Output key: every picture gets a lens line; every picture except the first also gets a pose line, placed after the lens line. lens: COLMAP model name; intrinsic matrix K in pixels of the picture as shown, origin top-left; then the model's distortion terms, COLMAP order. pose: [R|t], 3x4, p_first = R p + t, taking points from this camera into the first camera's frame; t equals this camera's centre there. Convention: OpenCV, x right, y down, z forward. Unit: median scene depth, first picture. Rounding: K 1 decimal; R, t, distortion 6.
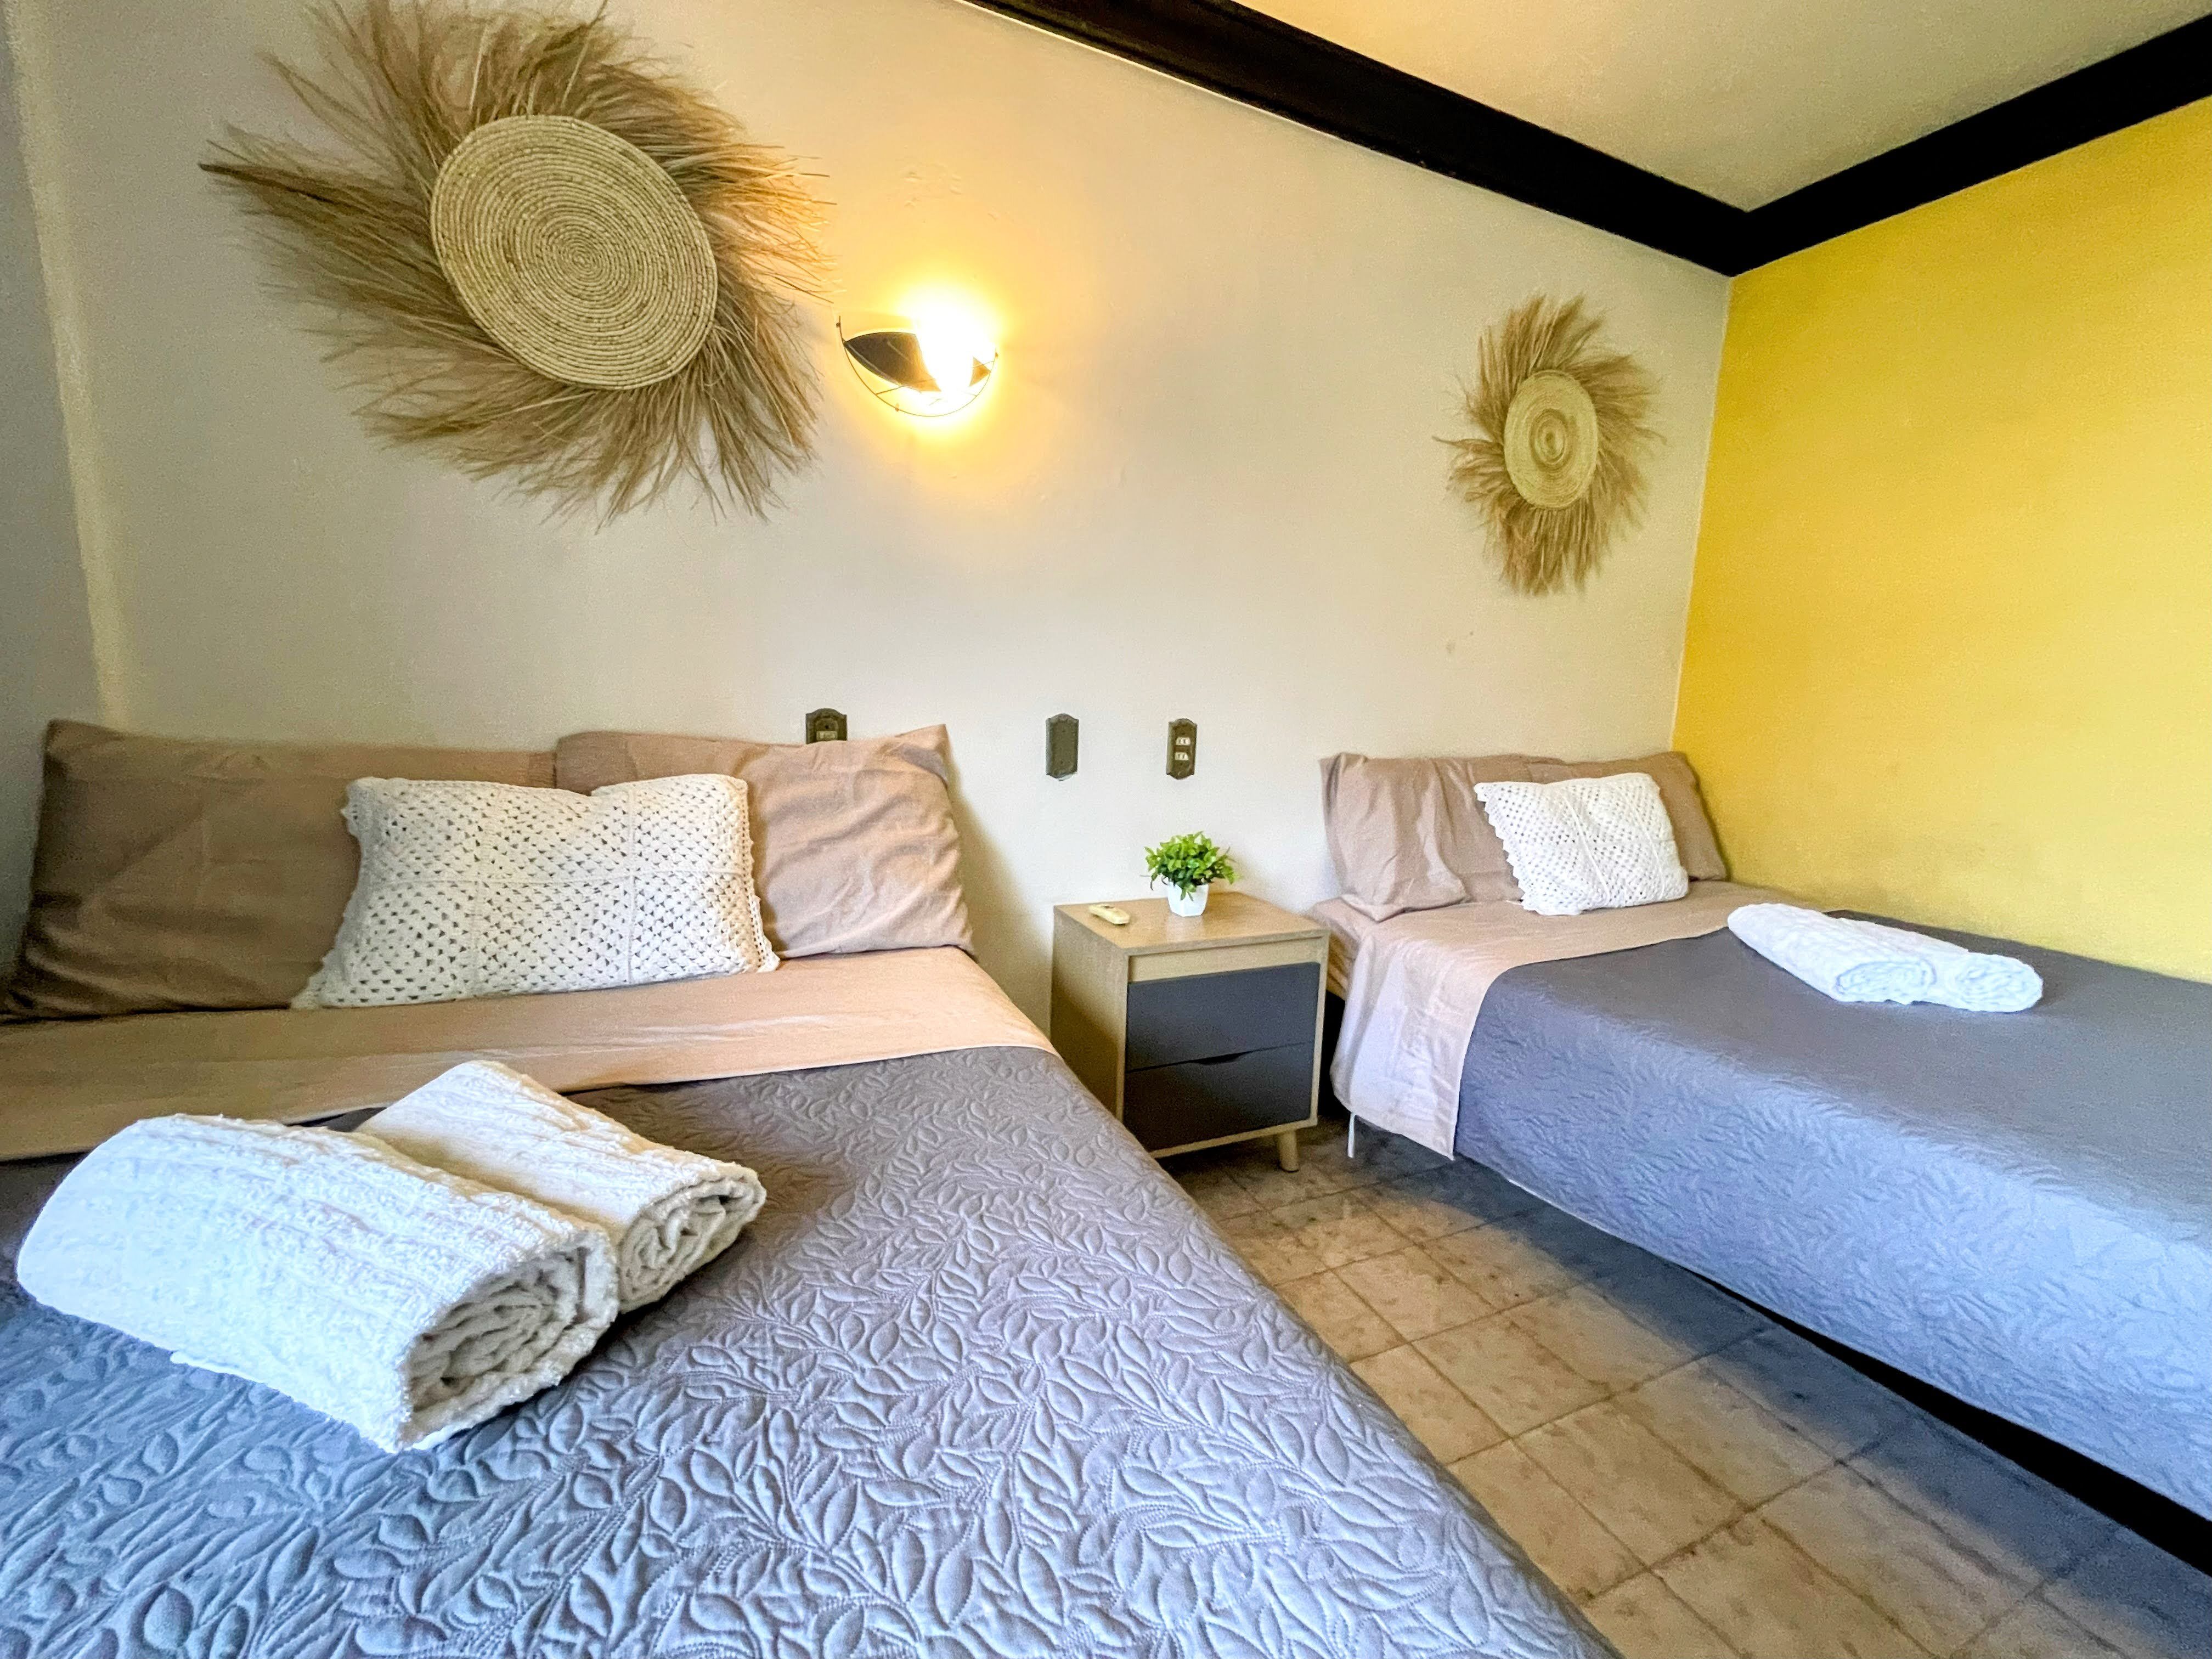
lens RADIAL K [[896.8, 0, 1108.1], [0, 896.8, 827.2], [0, 0, 1]] dist [0.001417, 0.000181]
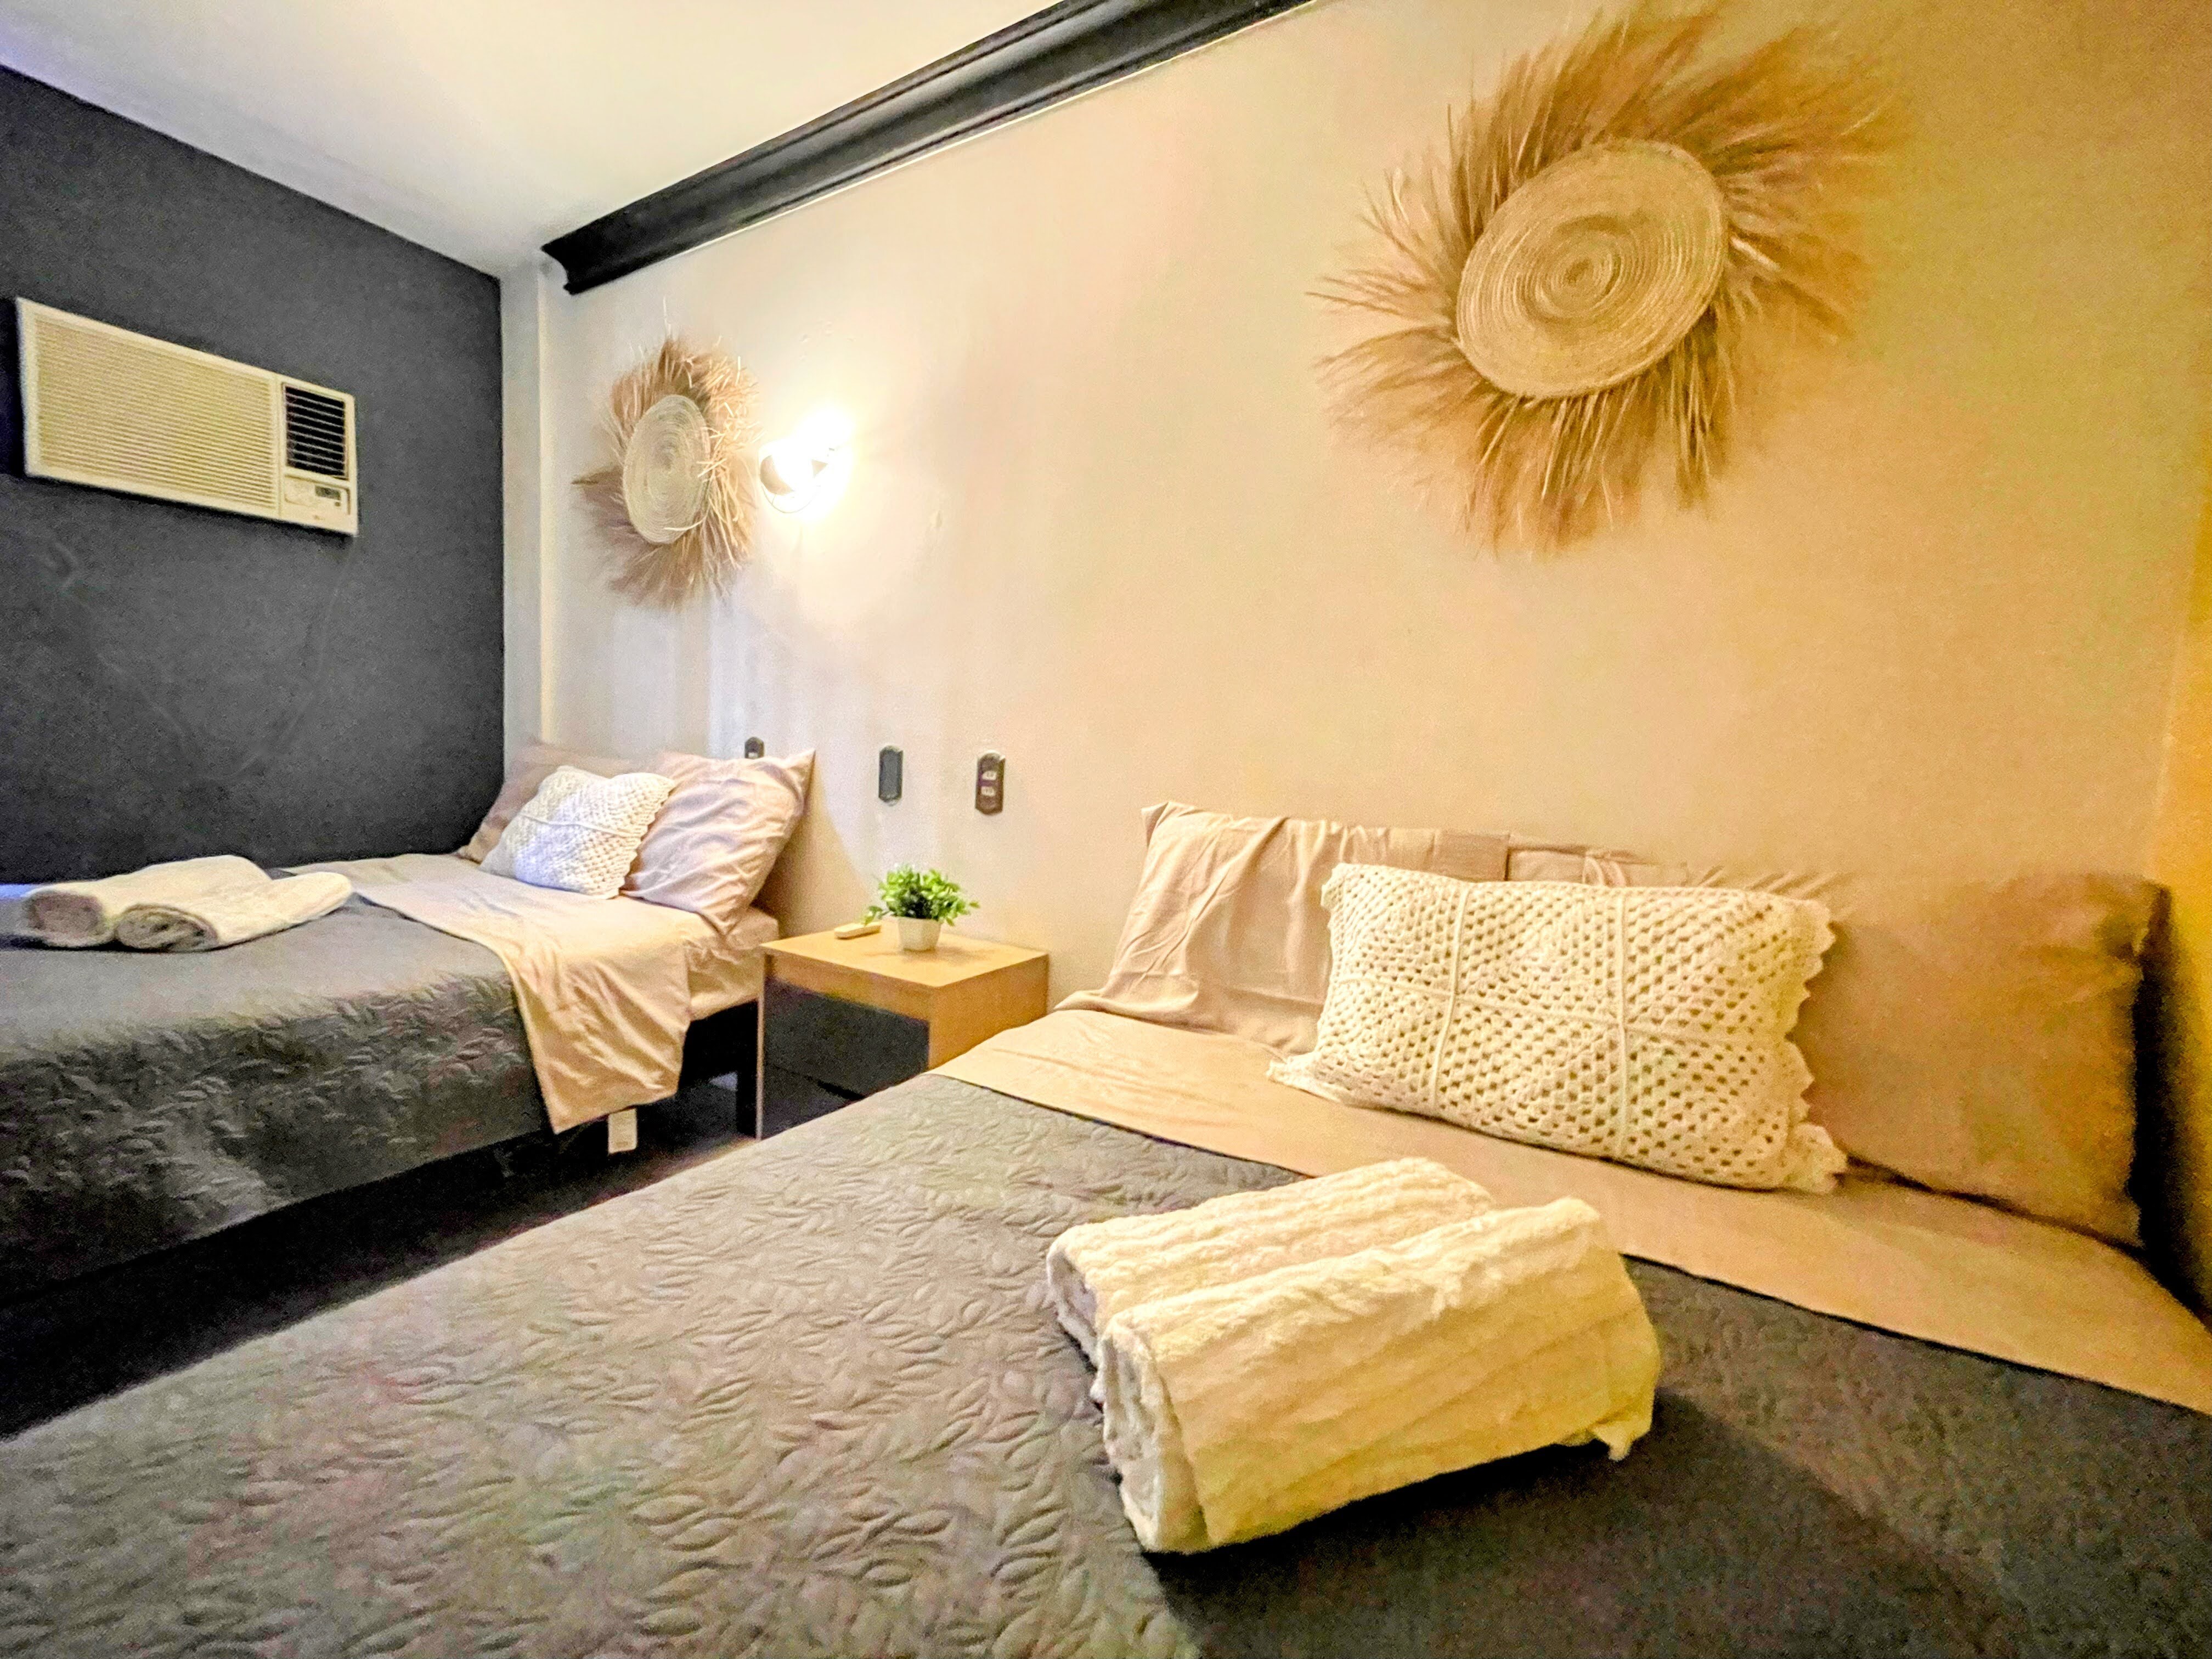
lens RADIAL K [[896.8, 0, 1110.6], [0, 896.8, 829.3], [0, 0, 1]] dist [0.001417, 0.000181]
pose [[0.575011, 0.080329, -0.814192, 0.937833], [-0.127762, 0.991776, 0.007620, -0.062748], [0.808108, 0.099642, 0.580545, 0.549606]]
